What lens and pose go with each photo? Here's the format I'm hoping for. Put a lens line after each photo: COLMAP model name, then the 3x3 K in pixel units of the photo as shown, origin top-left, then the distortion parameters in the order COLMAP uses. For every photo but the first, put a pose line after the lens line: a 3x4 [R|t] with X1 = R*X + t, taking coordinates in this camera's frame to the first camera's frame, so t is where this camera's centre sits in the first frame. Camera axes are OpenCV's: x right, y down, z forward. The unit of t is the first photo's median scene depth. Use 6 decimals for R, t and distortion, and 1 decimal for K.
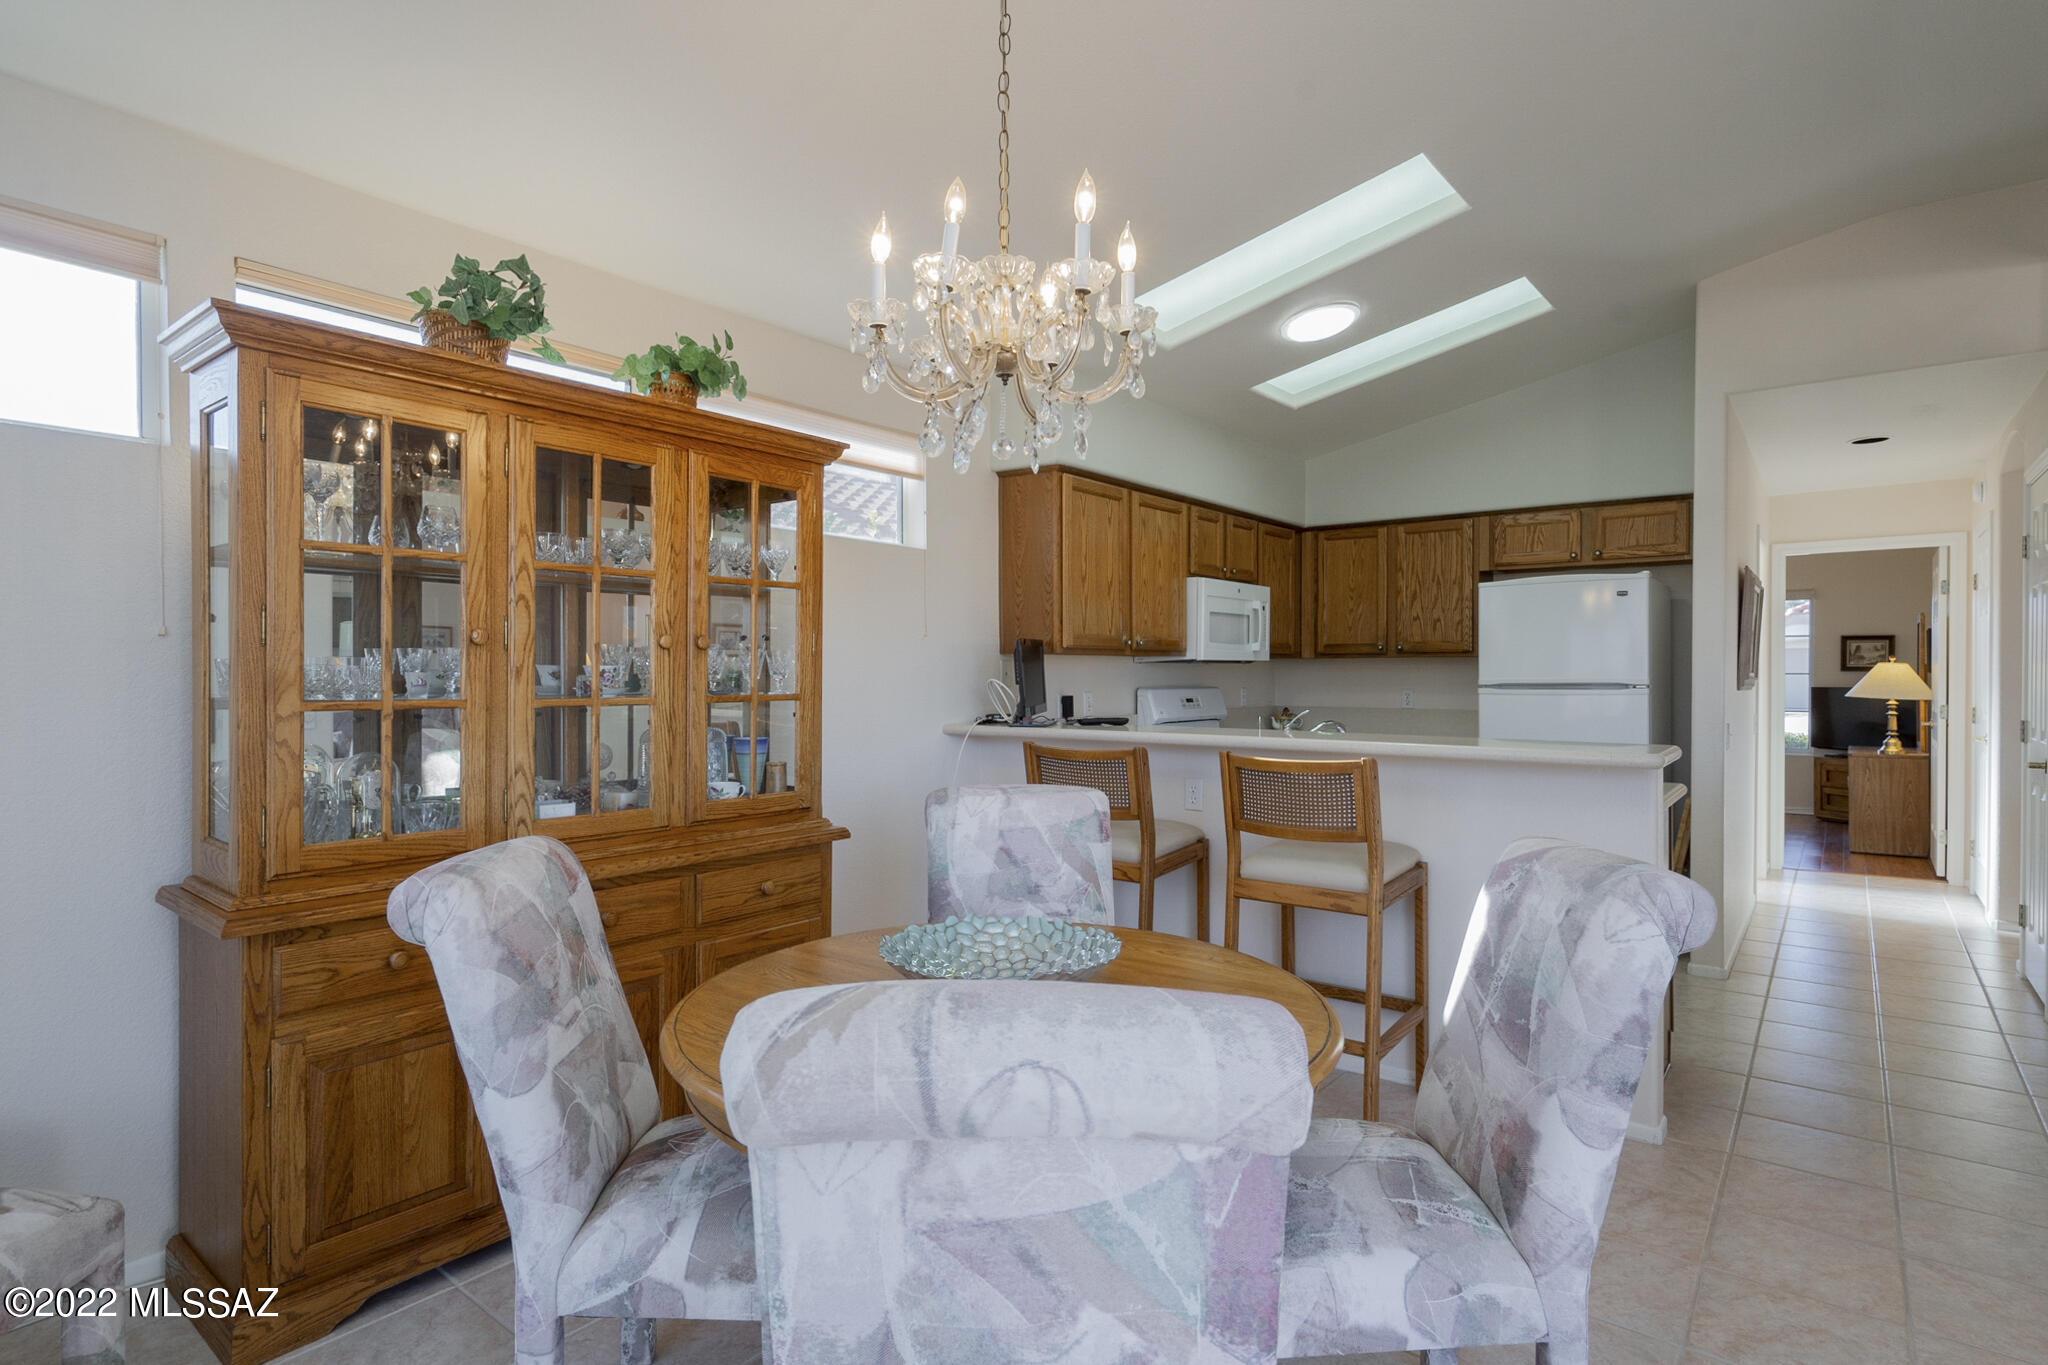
lens RADIAL K [[1045.2, 0, 1040.4], [0, 1045.2, 674.1], [0, 0, 1]] dist [0.007839, 0.002217]
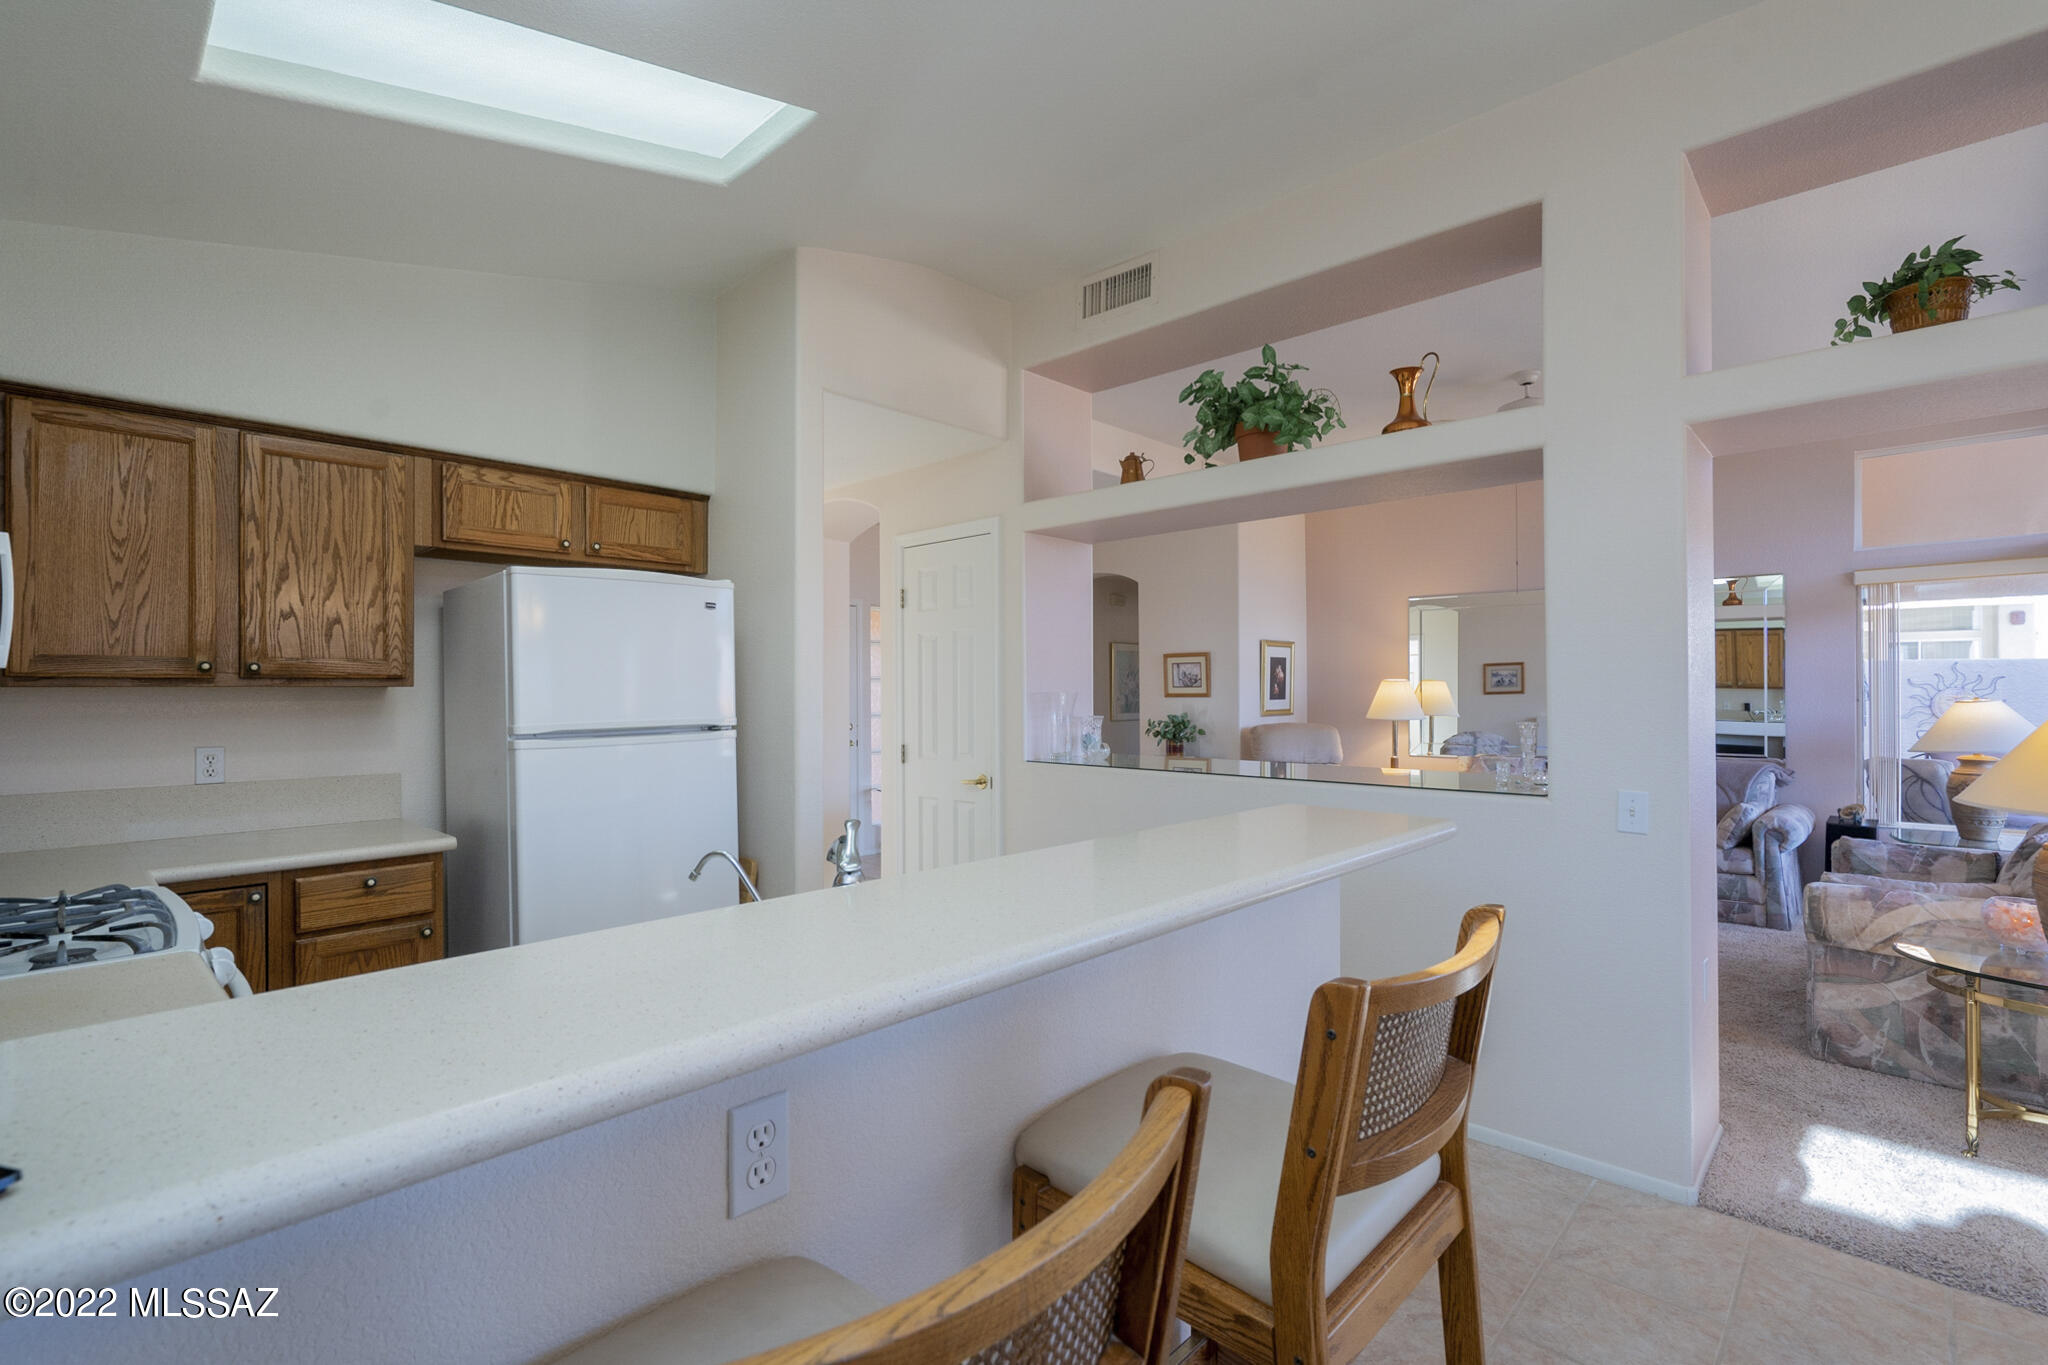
lens RADIAL K [[936.1, 0, 1001.0], [0, 936.1, 684.2], [0, 0, 1]] dist [-0.006094, 0.003021]
pose [[0.115100, 0.009413, 0.993309, -0.076931], [0.007664, 0.999917, -0.010364, -0.010046], [-0.993324, 0.008805, 0.115019, 0.596153]]
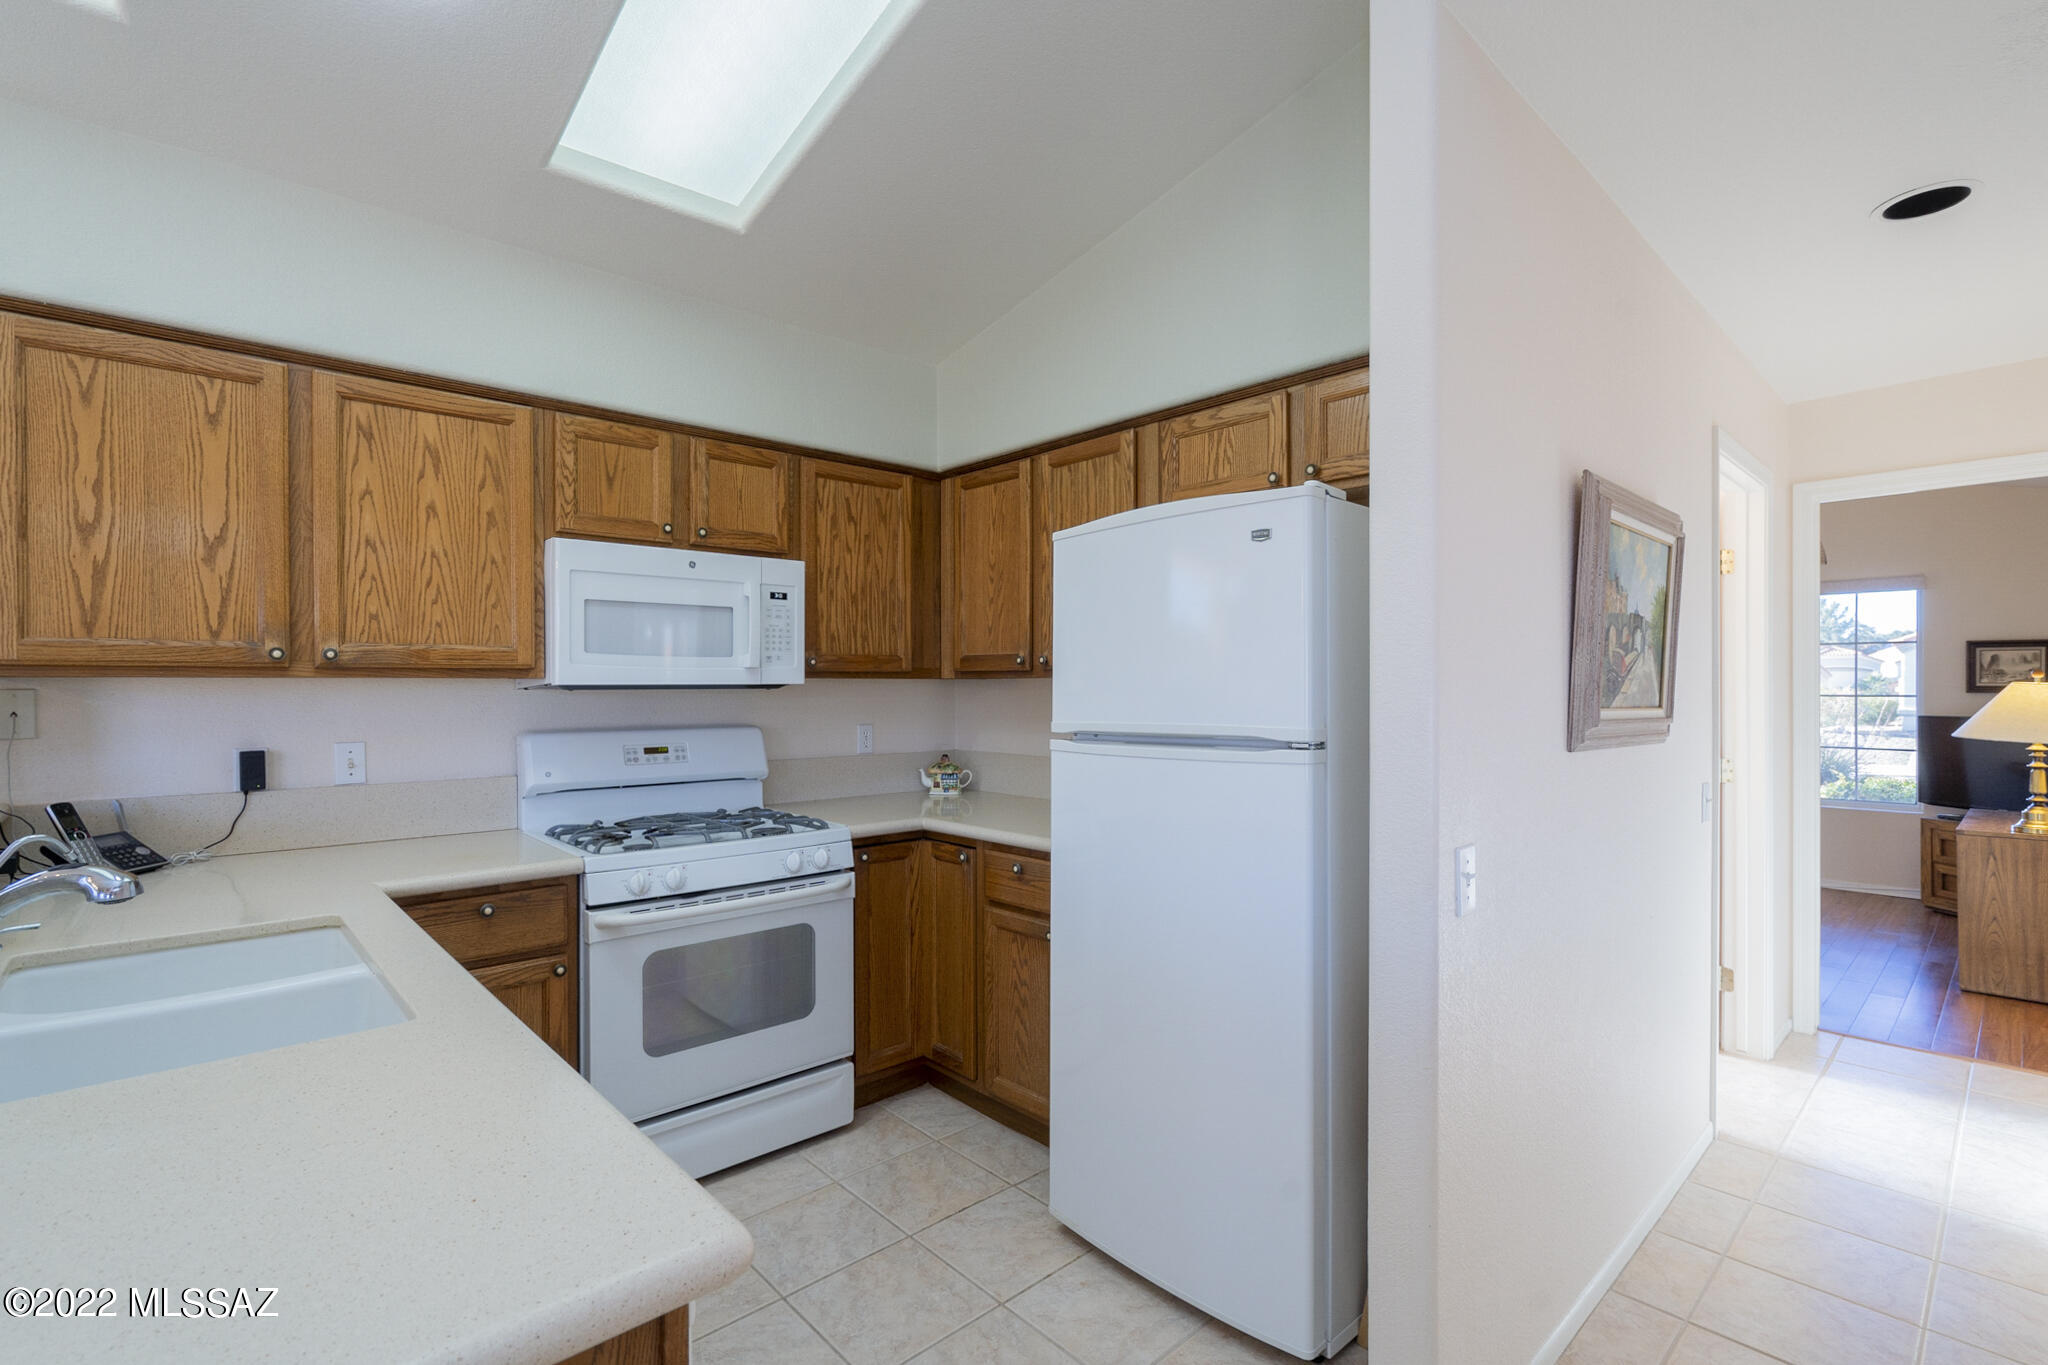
lens RADIAL K [[936.1, 0, 1019.7], [0, 936.1, 685.7], [0, 0, 1]] dist [-0.006094, 0.003021]
pose [[0.984801, -0.001152, -0.173682, 0.436210], [0.000830, 0.999998, -0.001925, -0.010775], [0.173684, 0.001752, 0.984800, 0.494286]]
